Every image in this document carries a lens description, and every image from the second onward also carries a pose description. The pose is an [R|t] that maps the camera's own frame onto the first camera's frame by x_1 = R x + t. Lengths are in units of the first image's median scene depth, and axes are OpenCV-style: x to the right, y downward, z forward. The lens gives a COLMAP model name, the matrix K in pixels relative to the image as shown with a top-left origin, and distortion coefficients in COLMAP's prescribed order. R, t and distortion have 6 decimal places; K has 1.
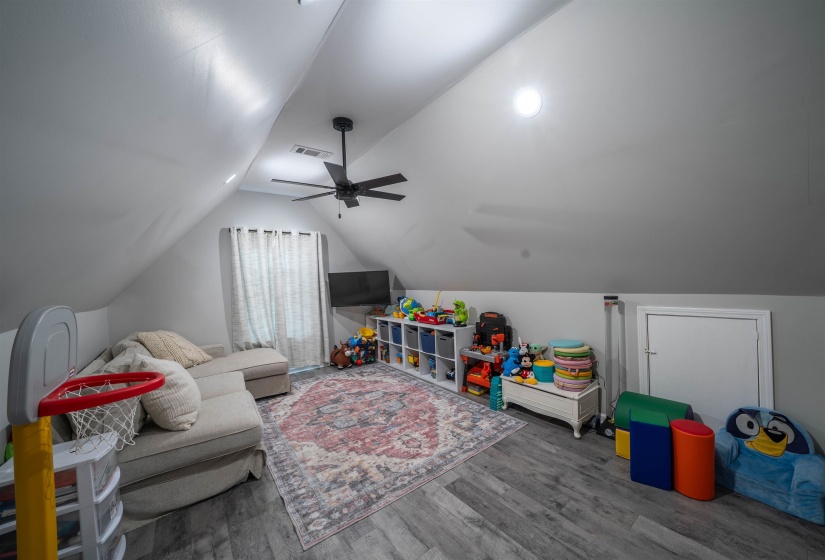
lens RADIAL K [[287.6, 0, 404.6], [0, 287.6, 280.9], [0, 0, 1]] dist [-0.026422, 0.003205]
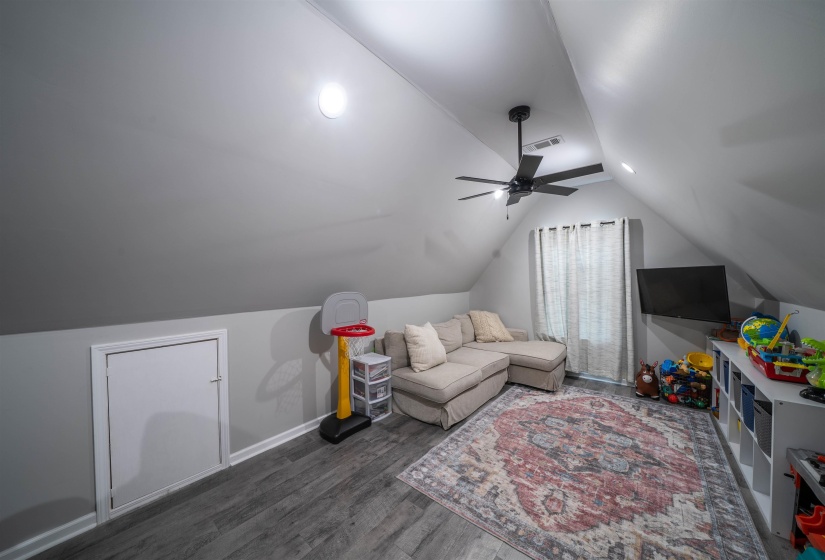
lens RADIAL K [[278.9, 0, 411.0], [0, 278.9, 282.0], [0, 0, 1]] dist [-0.025170, 0.002528]
pose [[0.259155, 0.043064, -0.964875, 0.468342], [-0.000891, 0.999016, 0.044349, -0.039642], [0.965835, -0.010634, 0.258938, 0.354588]]
